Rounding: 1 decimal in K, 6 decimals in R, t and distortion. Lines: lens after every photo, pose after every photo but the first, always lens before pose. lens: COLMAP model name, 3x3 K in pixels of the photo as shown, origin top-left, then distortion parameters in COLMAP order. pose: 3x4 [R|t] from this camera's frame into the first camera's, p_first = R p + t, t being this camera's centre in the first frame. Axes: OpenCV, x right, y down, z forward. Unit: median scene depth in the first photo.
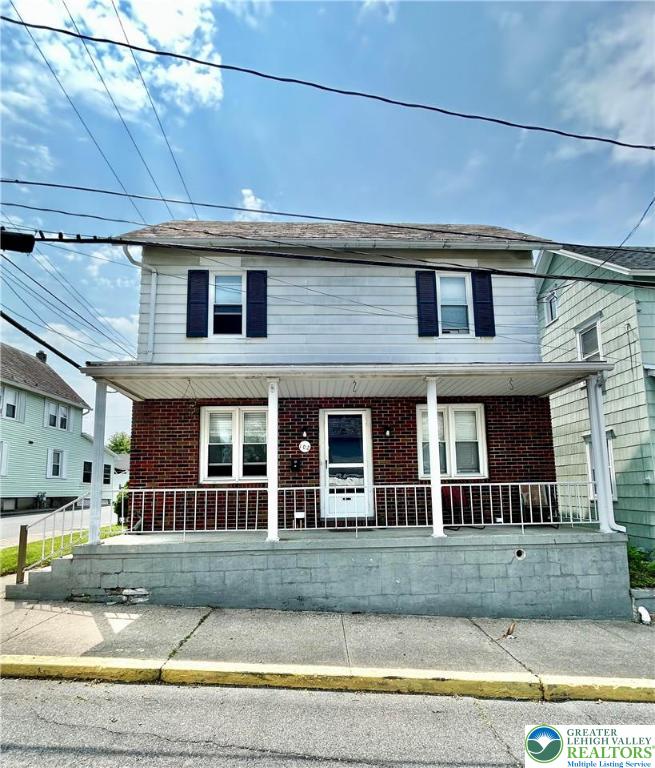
lens RADIAL K [[592.2, 0, 329.0], [0, 592.2, 381.3], [0, 0, 1]] dist [0.012687, -0.016443]
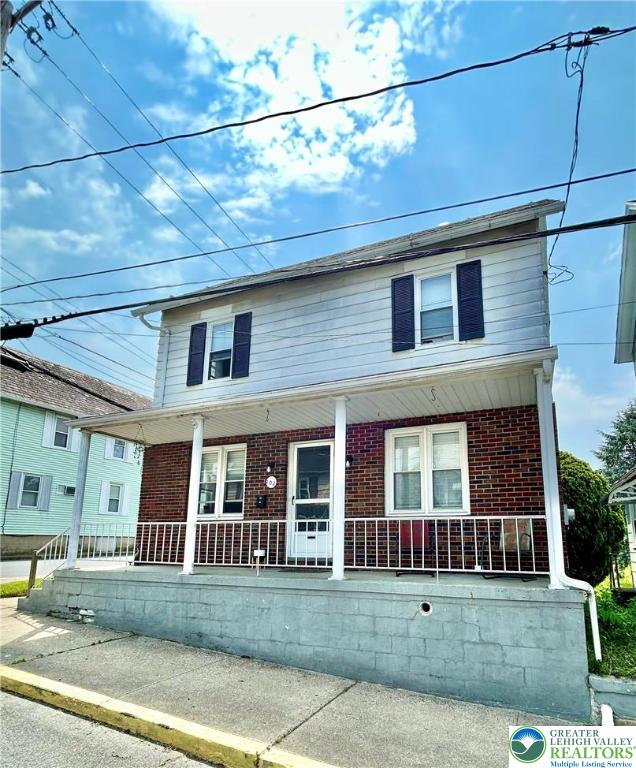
lens RADIAL K [[609.6, 0, 318.6], [0, 609.6, 388.4], [0, 0, 1]] dist [0.017642, -0.011484]
pose [[0.819675, -0.121322, -0.559834, 0.604703], [0.081589, 0.992077, -0.095536, 0.059257], [0.566989, 0.032632, 0.823079, 0.212509]]
